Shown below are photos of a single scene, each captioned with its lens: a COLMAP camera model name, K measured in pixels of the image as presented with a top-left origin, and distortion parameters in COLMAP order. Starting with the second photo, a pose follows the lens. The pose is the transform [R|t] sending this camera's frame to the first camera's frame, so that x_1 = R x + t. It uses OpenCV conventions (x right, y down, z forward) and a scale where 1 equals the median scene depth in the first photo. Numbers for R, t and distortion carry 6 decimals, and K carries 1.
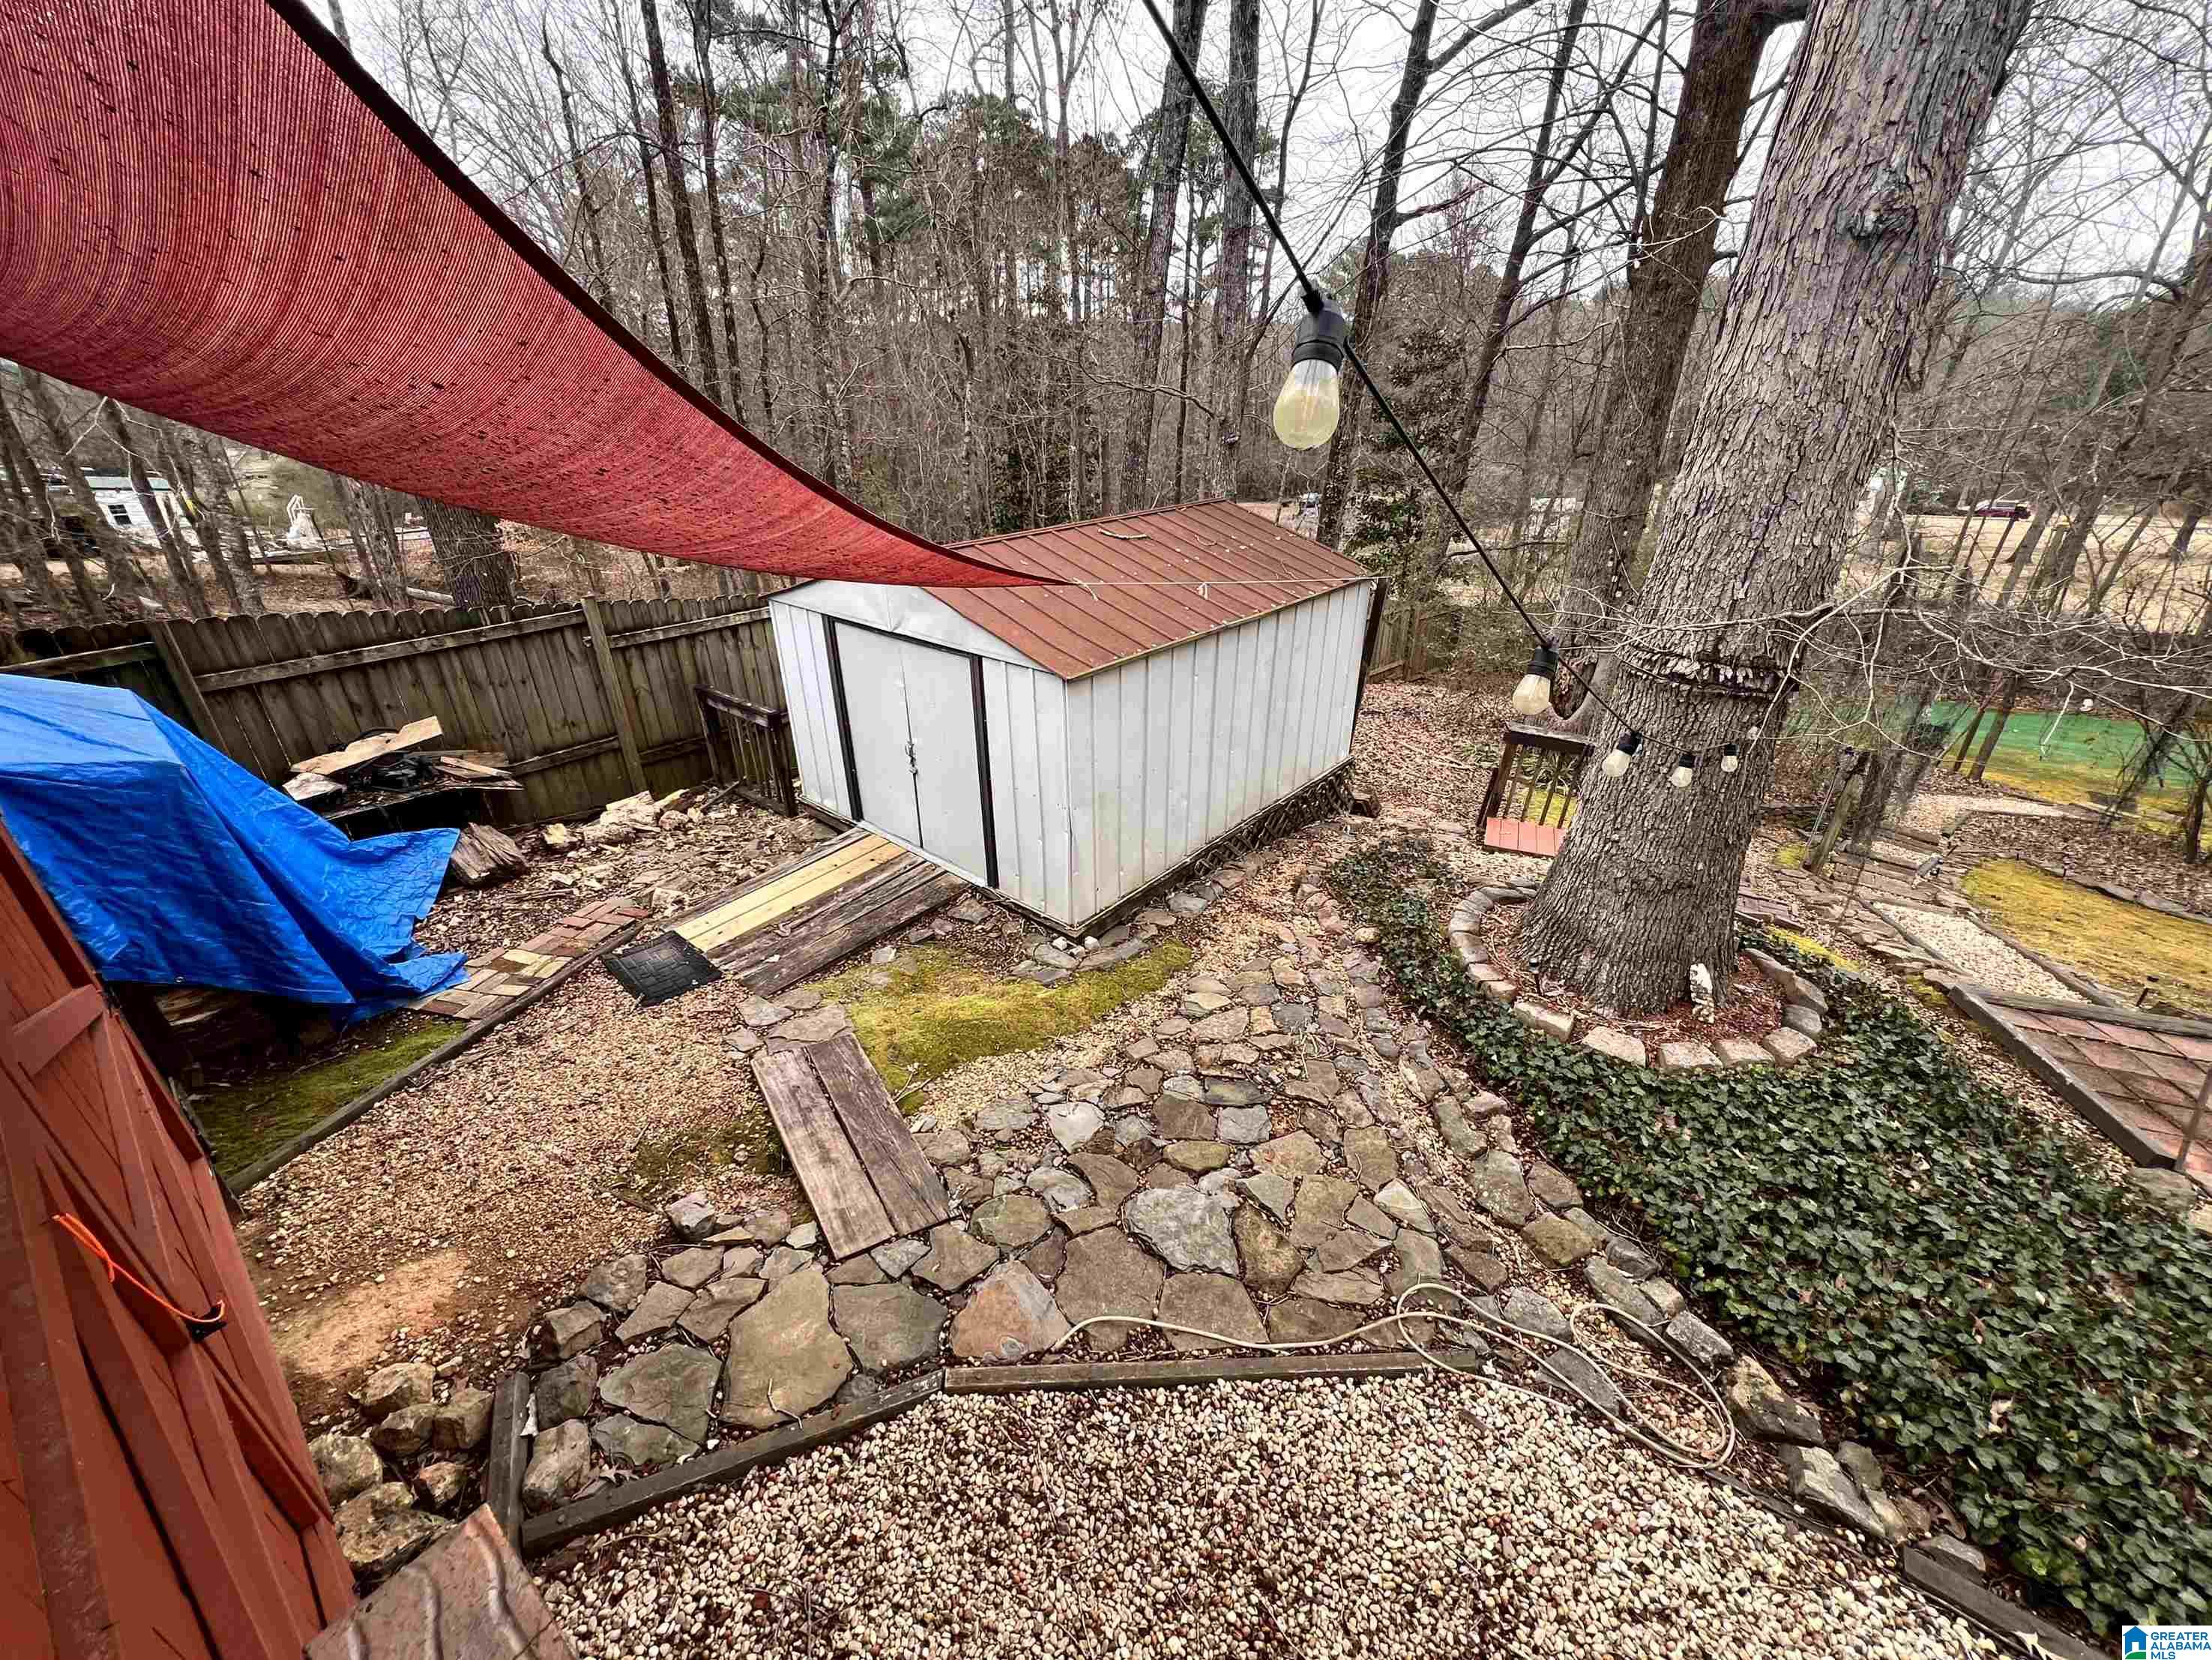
lens RADIAL K [[887.8, 0, 1106.5], [0, 887.8, 811.8], [0, 0, 1]] dist [-0.006100, 0.001373]
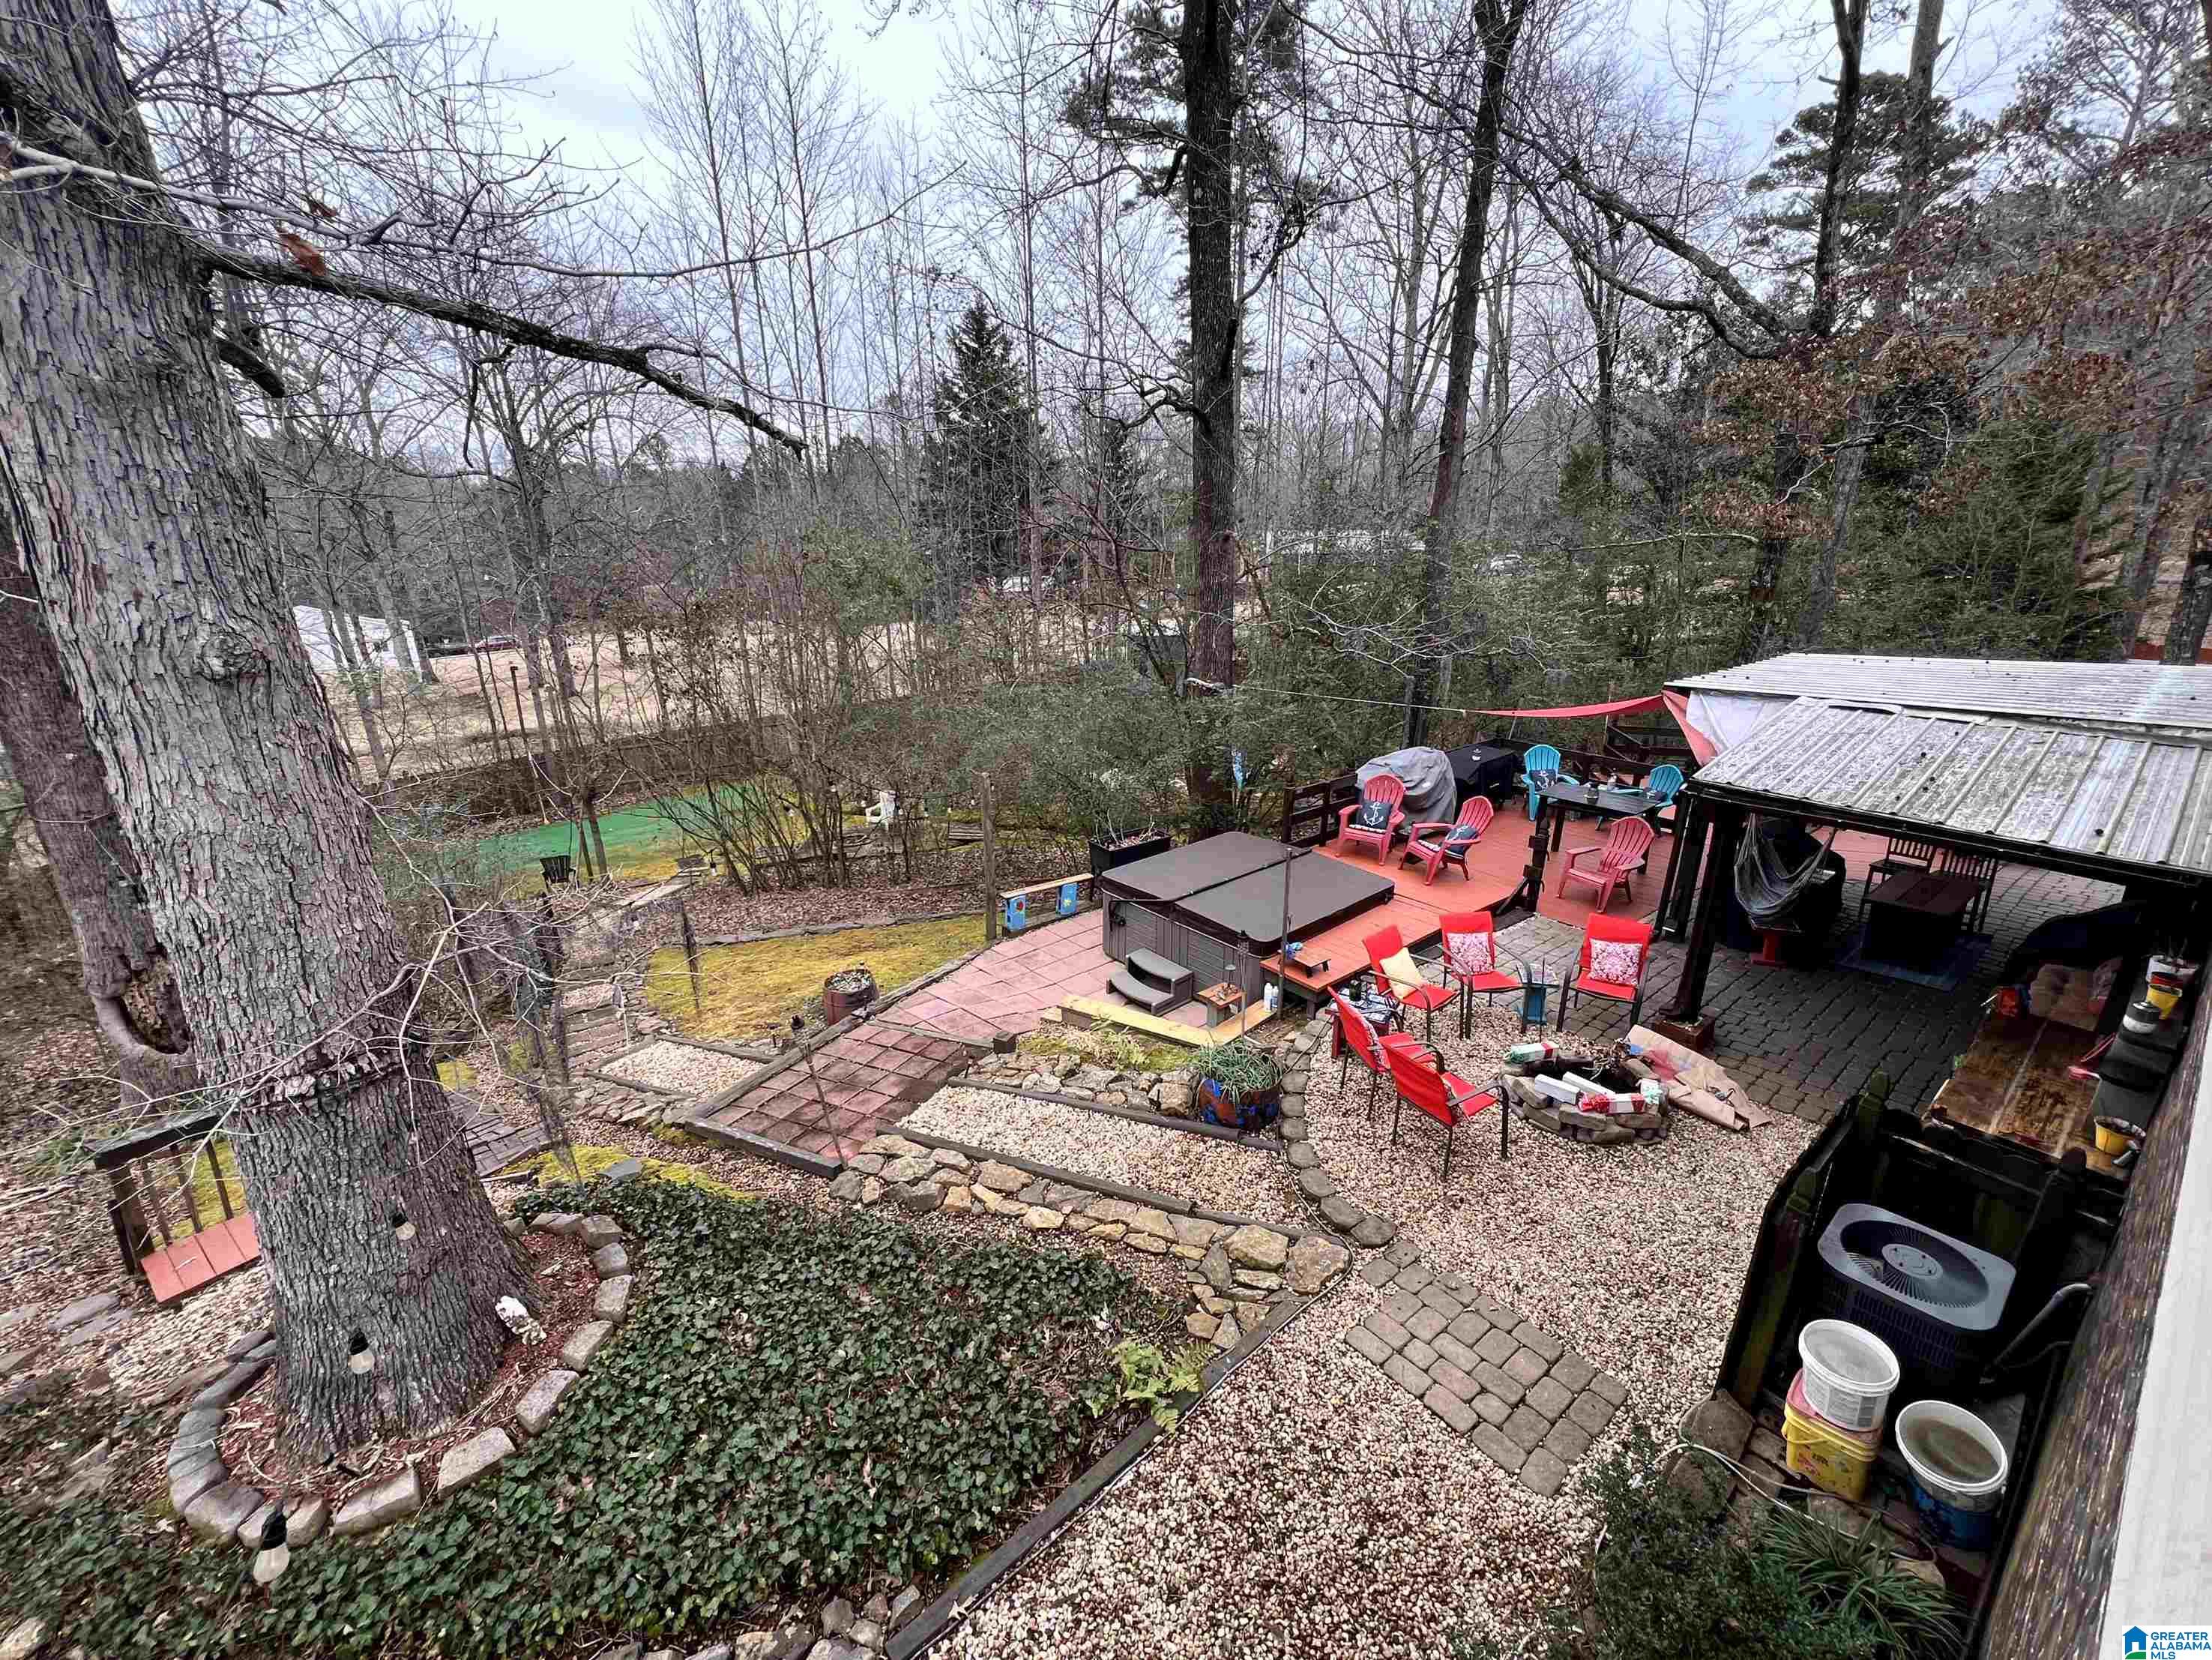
lens RADIAL K [[887.8, 0, 1102.8], [0, 887.8, 829.0], [0, 0, 1]] dist [-0.006100, 0.001373]
pose [[0.211023, -0.306722, 0.928112, 0.069735], [0.439266, 0.877975, 0.190277, -0.180690], [-0.873221, 0.367535, 0.320005, -0.077095]]
